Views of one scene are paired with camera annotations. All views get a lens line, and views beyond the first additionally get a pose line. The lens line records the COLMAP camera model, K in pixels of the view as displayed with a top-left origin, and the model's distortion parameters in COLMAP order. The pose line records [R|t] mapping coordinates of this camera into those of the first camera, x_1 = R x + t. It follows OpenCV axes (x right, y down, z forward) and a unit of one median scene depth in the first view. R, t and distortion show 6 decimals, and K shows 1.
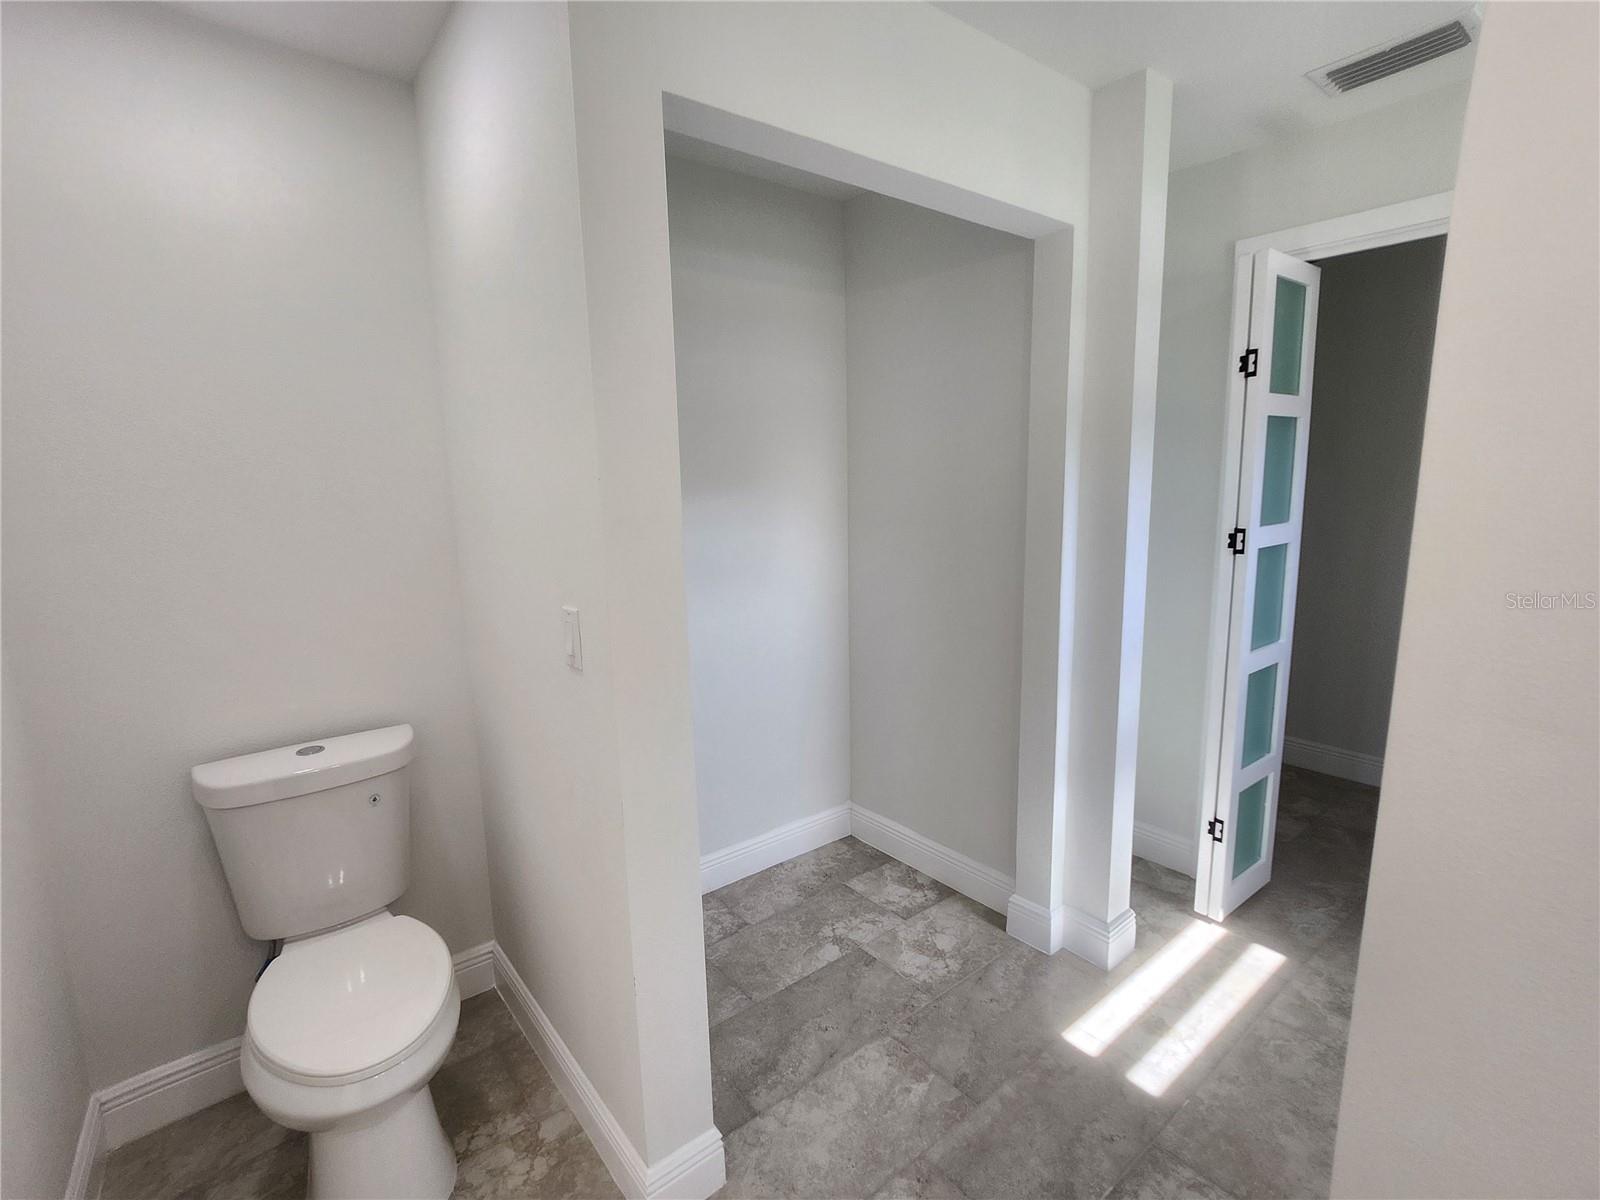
lens RADIAL K [[744.7, 0, 794.4], [0, 744.7, 594.1], [0, 0, 1]] dist [-0.017304, 0.000587]
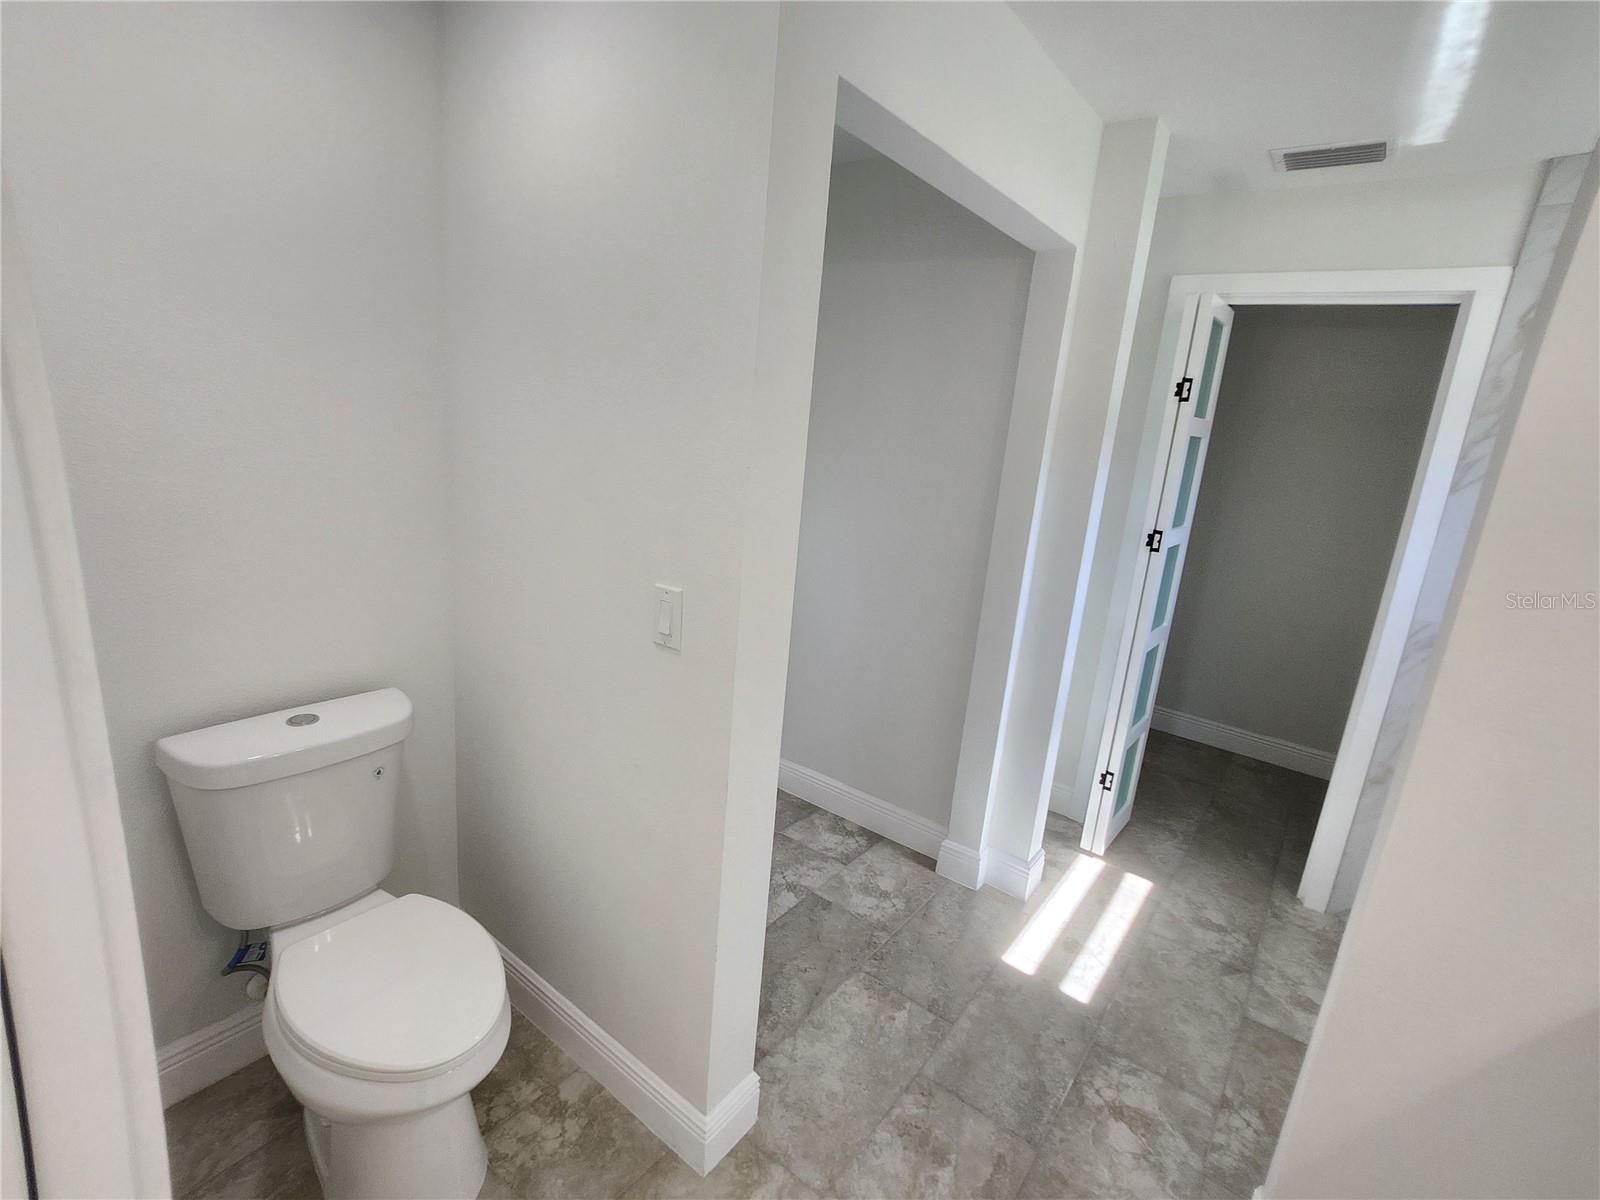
lens RADIAL K [[739.5, 0, 794.7], [0, 739.5, 592.1], [0, 0, 1]] dist [-0.014107, -0.000195]
pose [[0.966159, 0.047291, 0.253574, -0.297372], [-0.067135, 0.995273, 0.070180, -0.041953], [-0.249056, -0.084829, 0.964767, 0.010474]]
